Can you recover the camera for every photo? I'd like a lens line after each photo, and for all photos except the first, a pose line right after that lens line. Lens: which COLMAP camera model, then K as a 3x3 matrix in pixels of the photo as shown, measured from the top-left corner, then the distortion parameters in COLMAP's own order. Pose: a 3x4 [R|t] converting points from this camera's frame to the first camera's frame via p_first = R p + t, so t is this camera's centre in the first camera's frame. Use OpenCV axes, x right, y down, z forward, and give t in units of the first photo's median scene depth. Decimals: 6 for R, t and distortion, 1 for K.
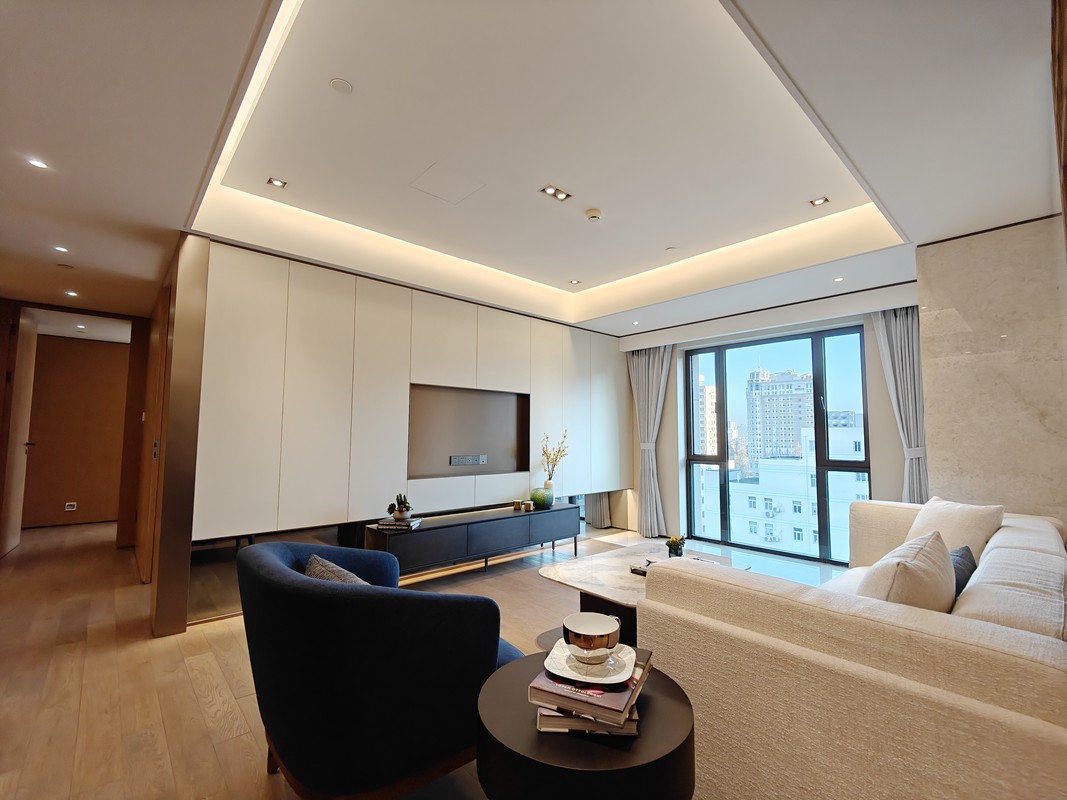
lens RADIAL K [[465.9, 0, 538.7], [0, 465.9, 403.1], [0, 0, 1]] dist [0.006006, -0.000807]
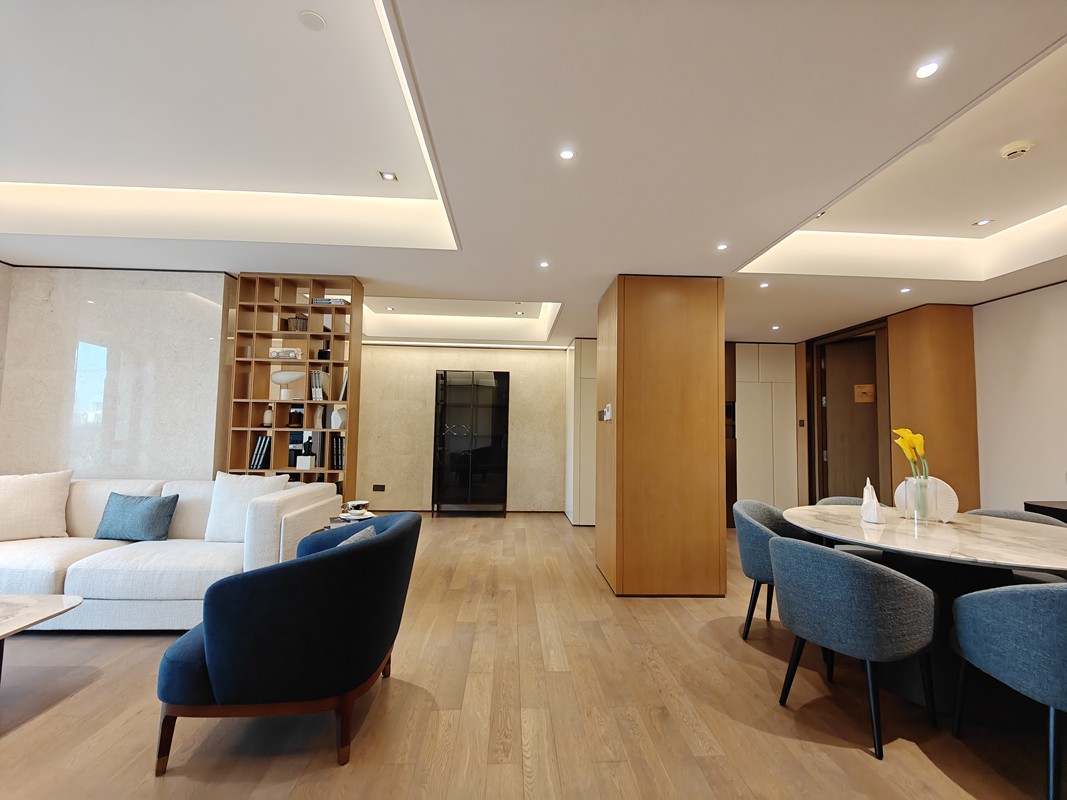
lens RADIAL K [[465.9, 0, 538.7], [0, 465.9, 403.1], [0, 0, 1]] dist [0.006006, -0.000807]
pose [[-0.770567, 0.020005, 0.637045, -0.923696], [-0.071797, 0.990421, -0.117947, 0.055008], [-0.633302, -0.136624, -0.761749, 0.952770]]
